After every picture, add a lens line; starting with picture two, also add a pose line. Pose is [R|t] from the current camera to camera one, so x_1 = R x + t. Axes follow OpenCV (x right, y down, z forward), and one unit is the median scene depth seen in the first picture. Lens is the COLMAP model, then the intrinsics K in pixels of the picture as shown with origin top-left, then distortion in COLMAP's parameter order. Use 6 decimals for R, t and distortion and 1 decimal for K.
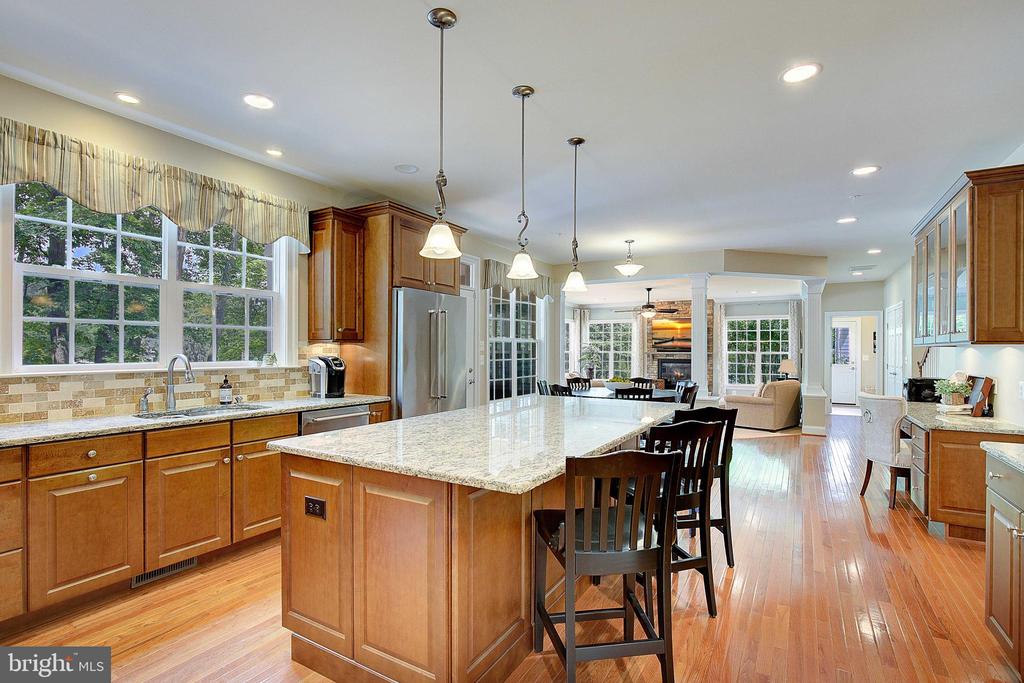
lens RADIAL K [[485.6, 0, 512.7], [0, 485.6, 349.3], [0, 0, 1]] dist [-0.000238, 0.002248]
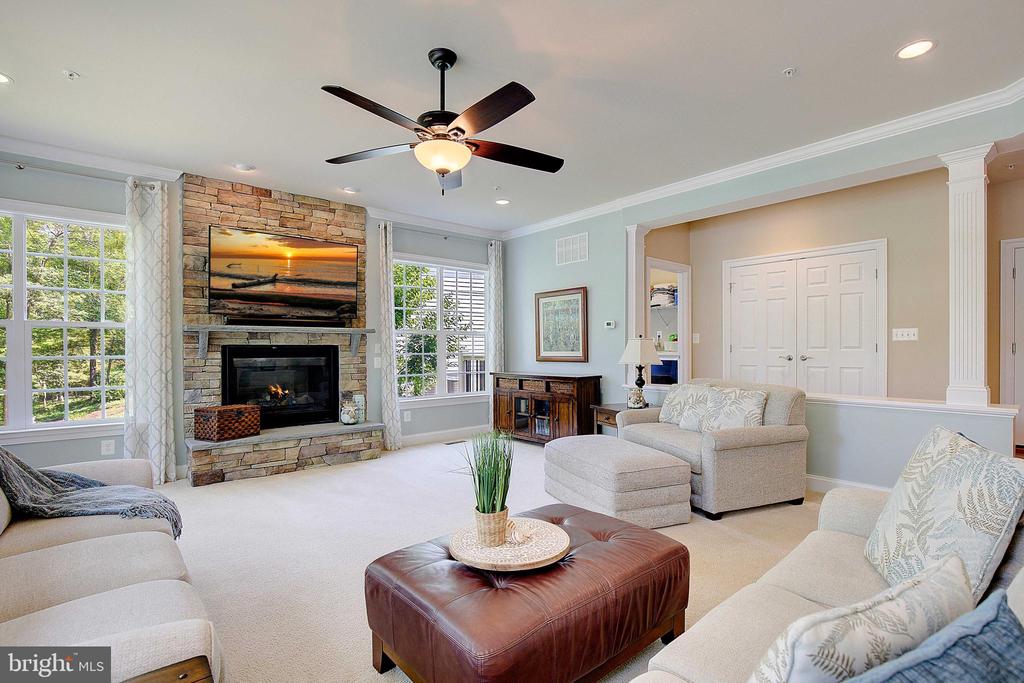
lens RADIAL K [[485.6, 0, 512.4], [0, 485.6, 347.9], [0, 0, 1]] dist [-0.000238, 0.002248]
pose [[0.321311, -0.003425, 0.946968, 0.041850], [0.001424, 0.999994, 0.003134, 0.022689], [-0.946973, 0.000341, 0.321314, 0.763177]]
